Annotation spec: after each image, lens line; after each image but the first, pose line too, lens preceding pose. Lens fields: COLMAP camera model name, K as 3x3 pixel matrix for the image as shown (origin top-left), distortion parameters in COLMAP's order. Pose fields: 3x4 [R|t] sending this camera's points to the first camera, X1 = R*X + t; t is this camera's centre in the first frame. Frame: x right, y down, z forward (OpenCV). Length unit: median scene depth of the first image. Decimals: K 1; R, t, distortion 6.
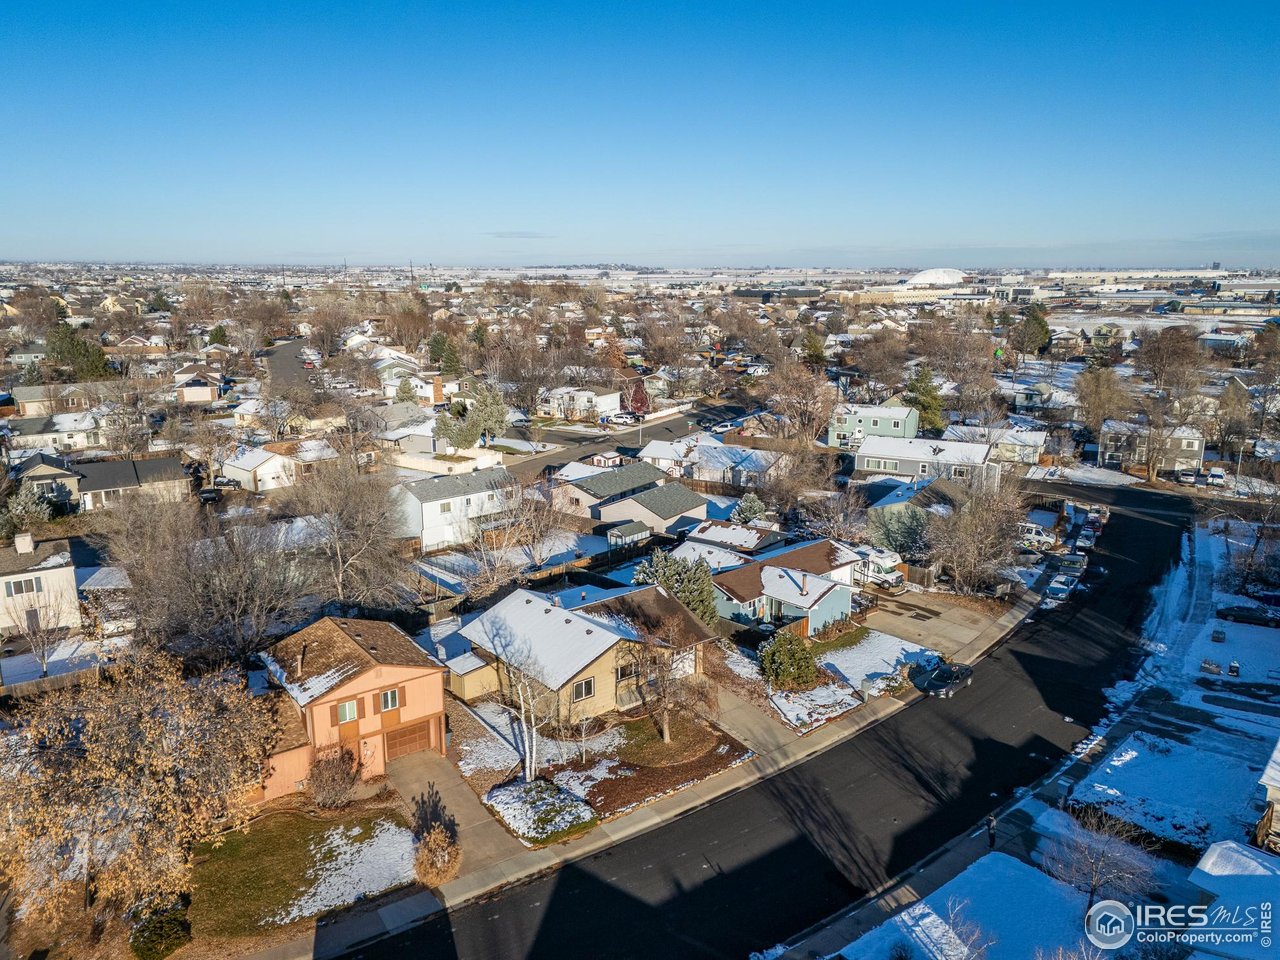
lens RADIAL K [[927.7, 0, 640.0], [0, 927.7, 480.0], [0, 0, 1]] dist [0.042583, 0.000910]
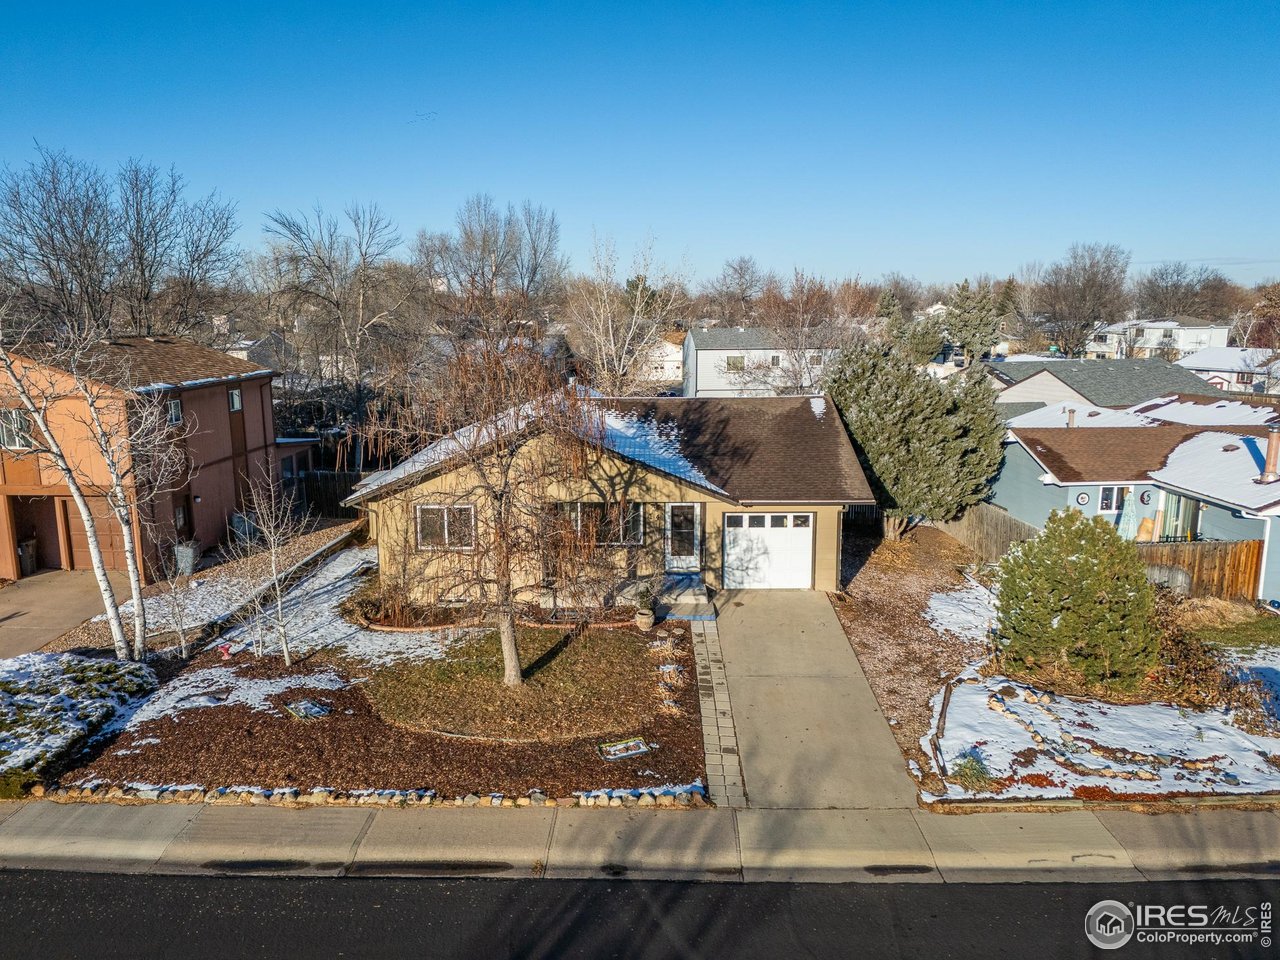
lens RADIAL K [[927.7, 0, 640.0], [0, 927.7, 480.0], [0, 0, 1]] dist [0.042583, 0.000910]
pose [[0.772310, 0.109295, -0.625773, 0.260999], [-0.130065, 0.991425, 0.012636, 0.177796], [0.621788, 0.071633, 0.779903, 0.688830]]
